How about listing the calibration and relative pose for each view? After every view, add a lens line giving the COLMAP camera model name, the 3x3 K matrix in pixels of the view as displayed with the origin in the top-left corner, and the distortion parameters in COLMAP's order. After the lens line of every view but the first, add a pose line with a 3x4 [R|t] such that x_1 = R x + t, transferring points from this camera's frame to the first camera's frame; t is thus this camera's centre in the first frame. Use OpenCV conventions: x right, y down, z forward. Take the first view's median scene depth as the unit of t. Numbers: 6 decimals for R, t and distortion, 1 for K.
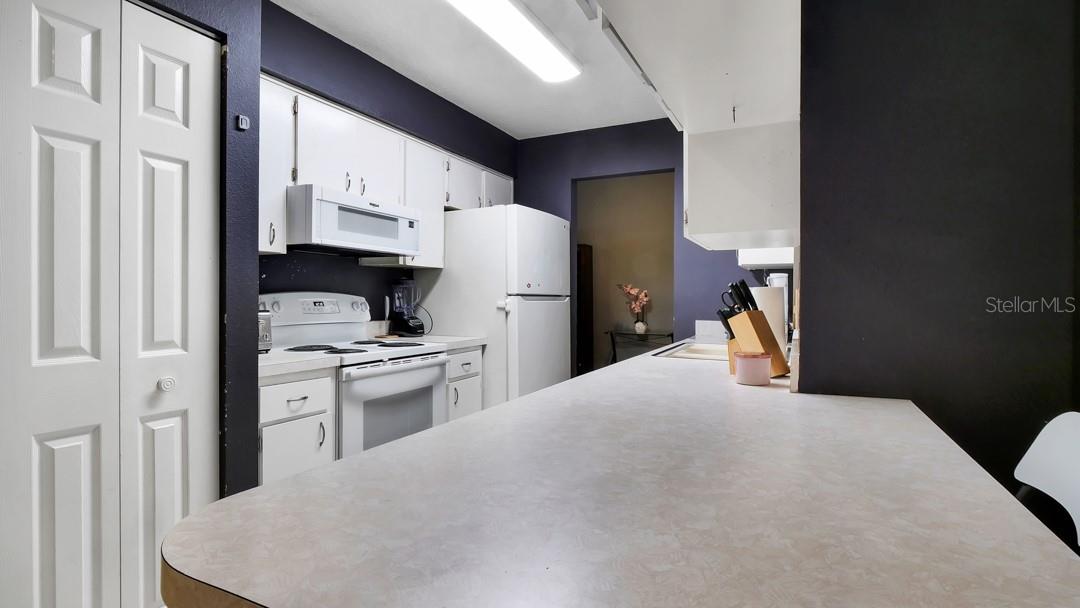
lens RADIAL K [[534.6, 0, 540.6], [0, 534.6, 298.0], [0, 0, 1]] dist [-0.018537, 0.001911]
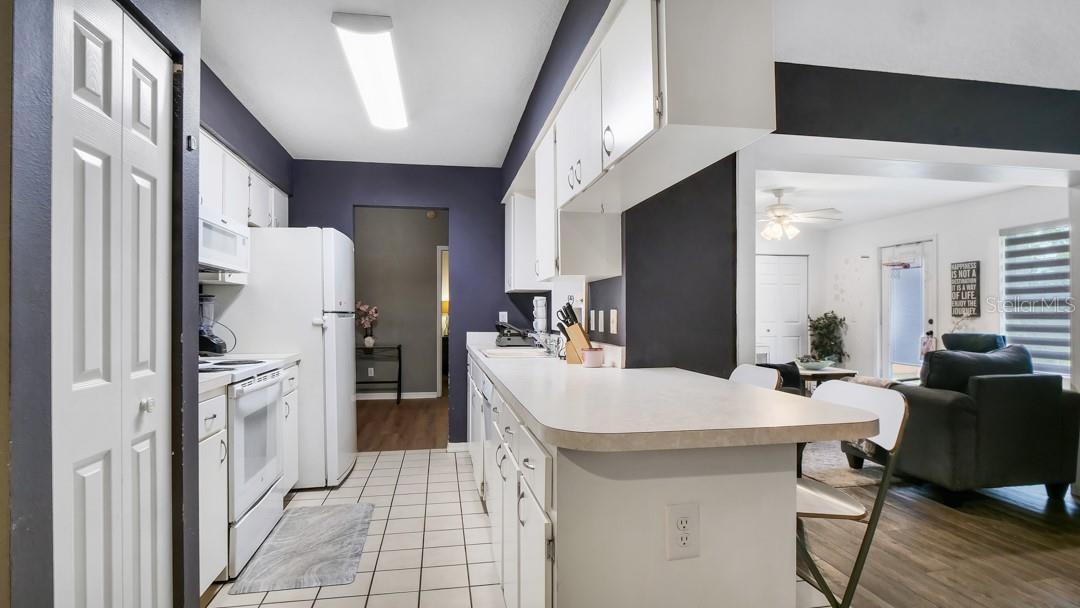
lens RADIAL K [[534.6, 0, 536.2], [0, 534.6, 306.9], [0, 0, 1]] dist [-0.018537, 0.001911]
pose [[0.800918, 0.004048, 0.598760, -0.399888], [0.002730, 0.999942, -0.010412, -0.004368], [-0.598768, 0.009974, 0.800861, -0.121681]]
